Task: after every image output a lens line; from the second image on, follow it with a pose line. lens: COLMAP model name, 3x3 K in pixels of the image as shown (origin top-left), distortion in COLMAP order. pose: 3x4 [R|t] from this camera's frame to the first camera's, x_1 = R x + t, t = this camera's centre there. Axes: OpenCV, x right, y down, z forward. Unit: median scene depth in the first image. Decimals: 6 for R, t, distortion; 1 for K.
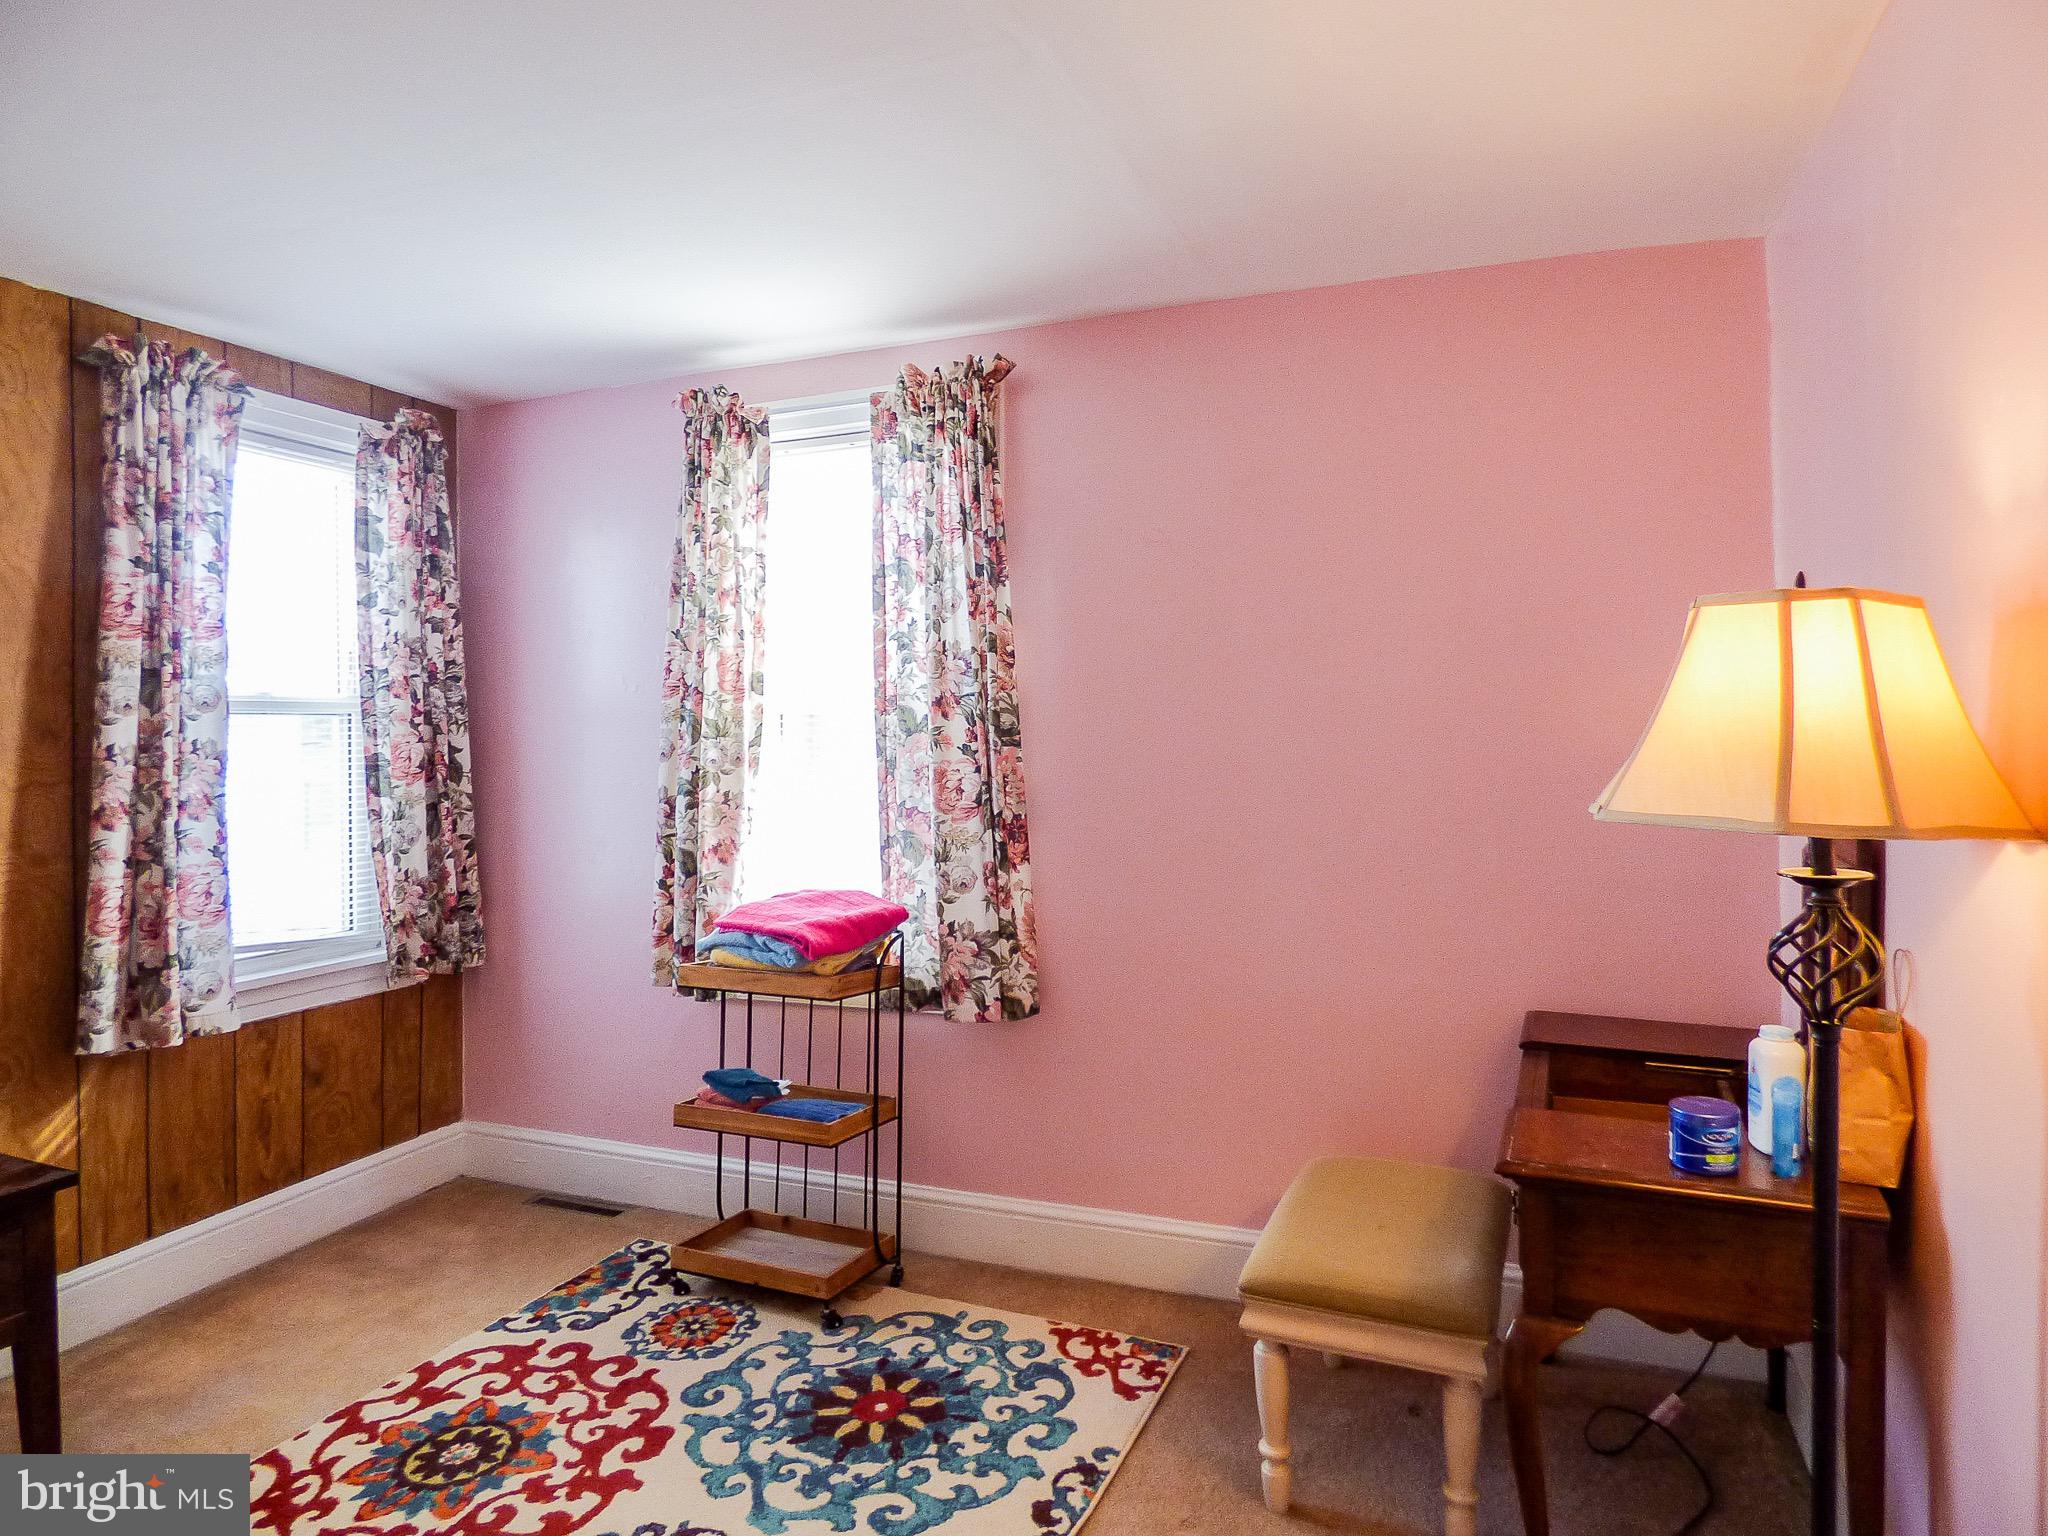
lens RADIAL K [[1243.3, 0, 1025.4], [0, 1243.3, 713.6], [0, 0, 1]] dist [0.003946, 0.005039]
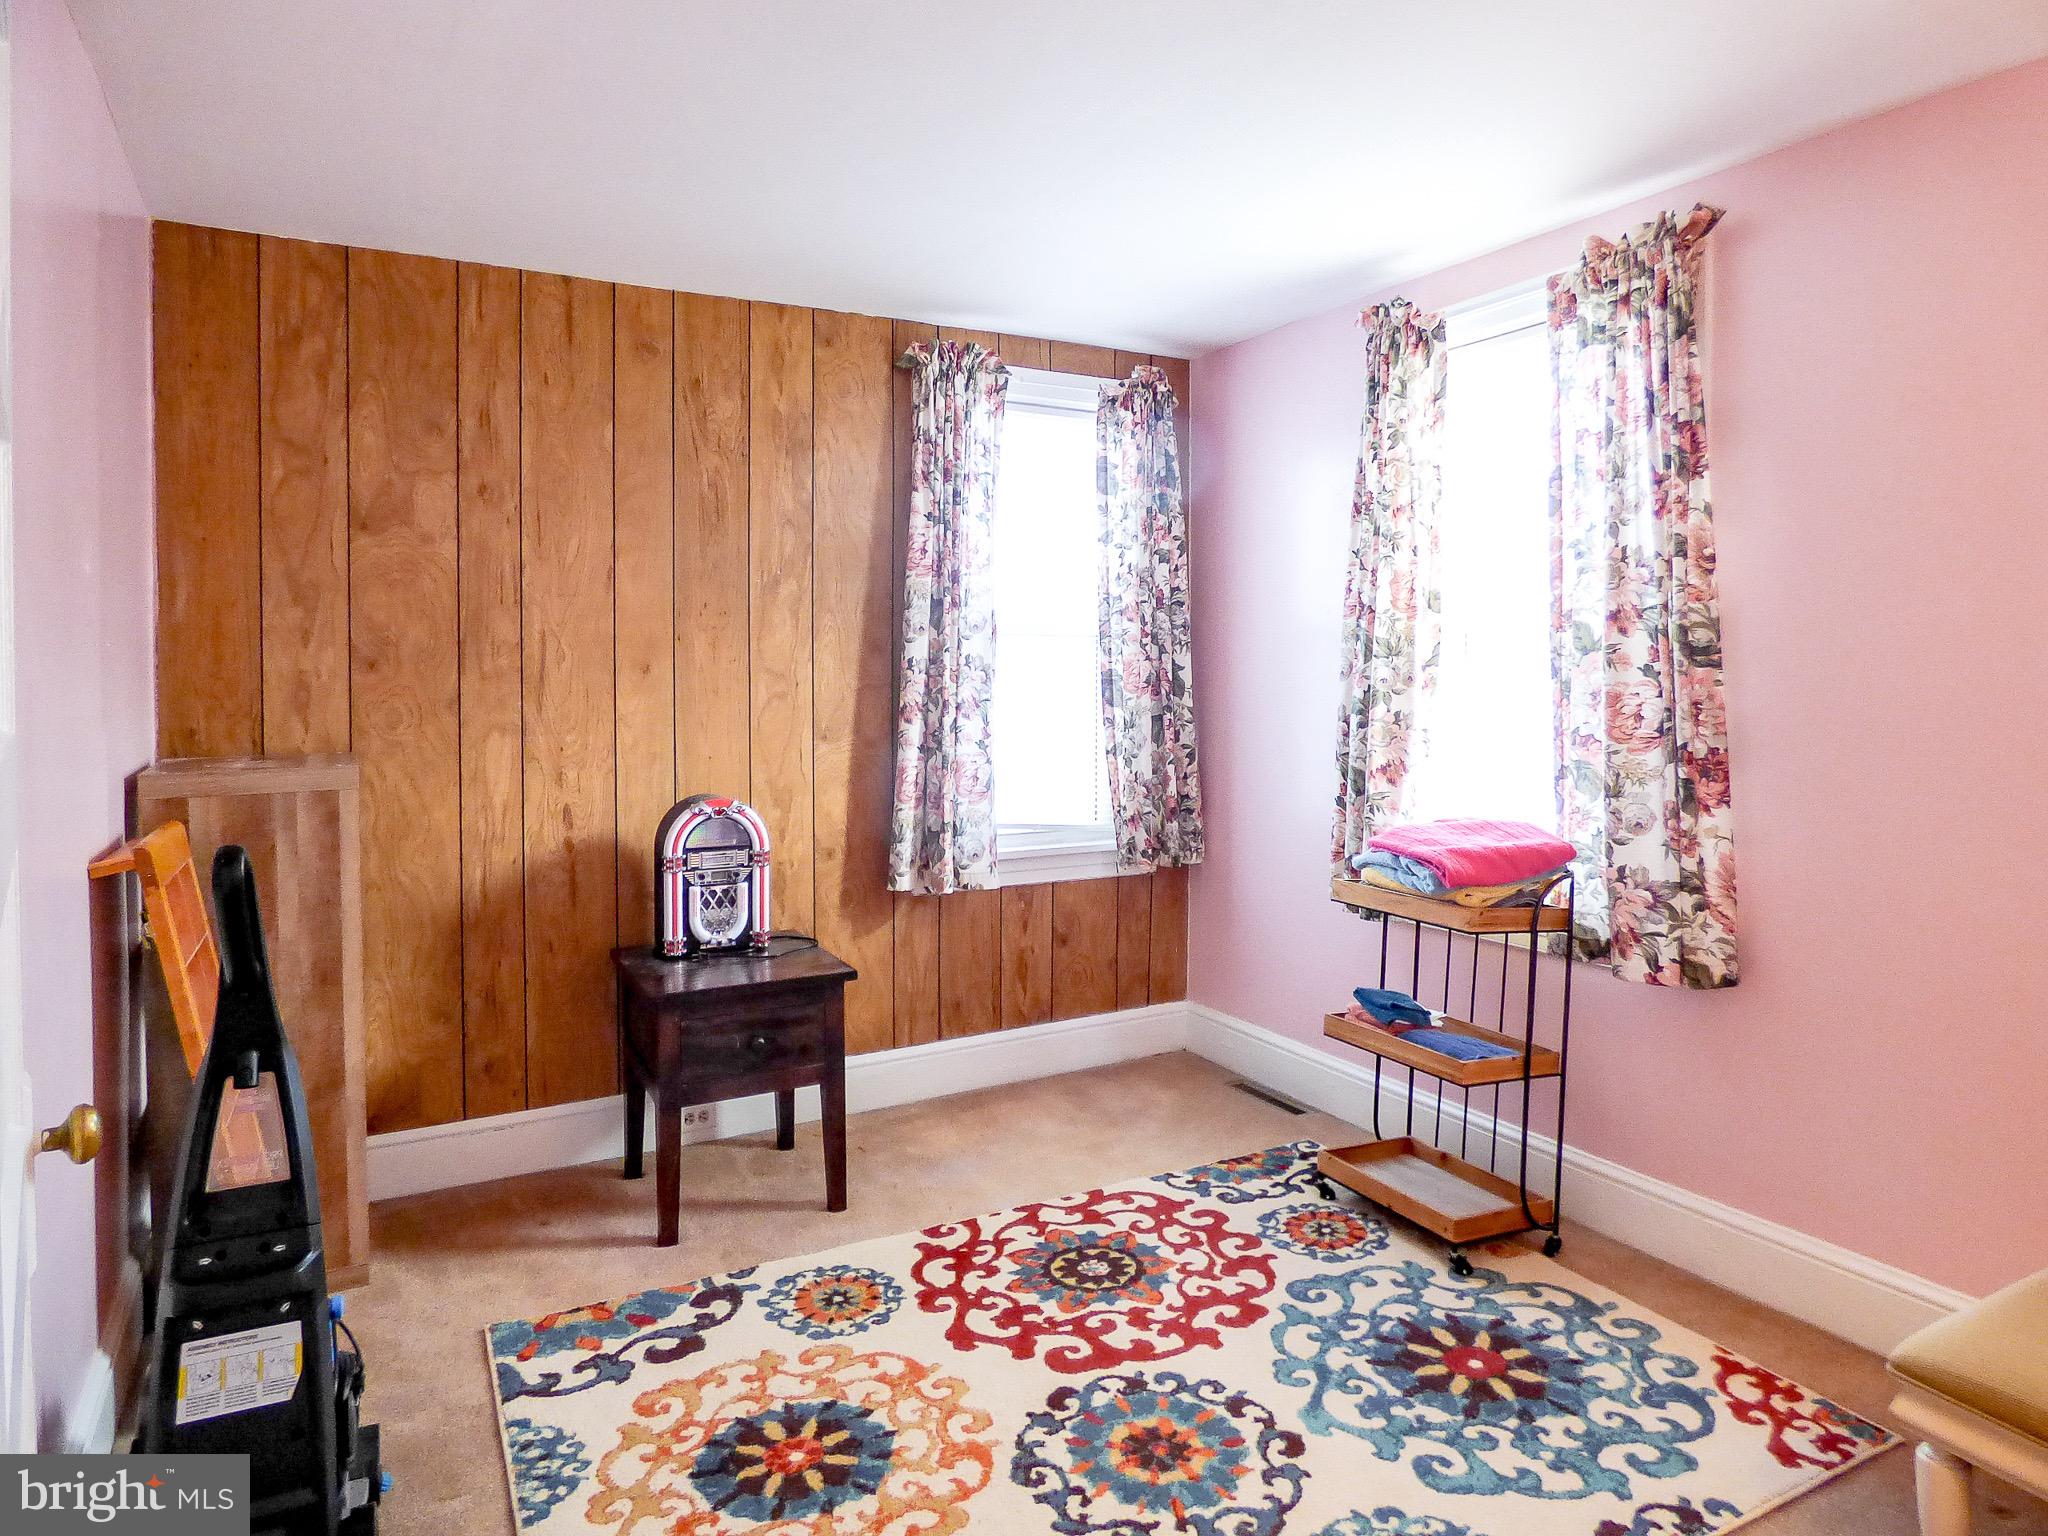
lens RADIAL K [[1263.2, 0, 1023.6], [0, 1263.2, 670.4], [0, 0, 1]] dist [-0.005671, 0.002778]
pose [[0.775135, 0.010811, -0.631703, 0.177745], [0.001481, 0.999820, 0.018928, 0.012115], [0.631794, -0.015607, 0.774980, 0.045065]]
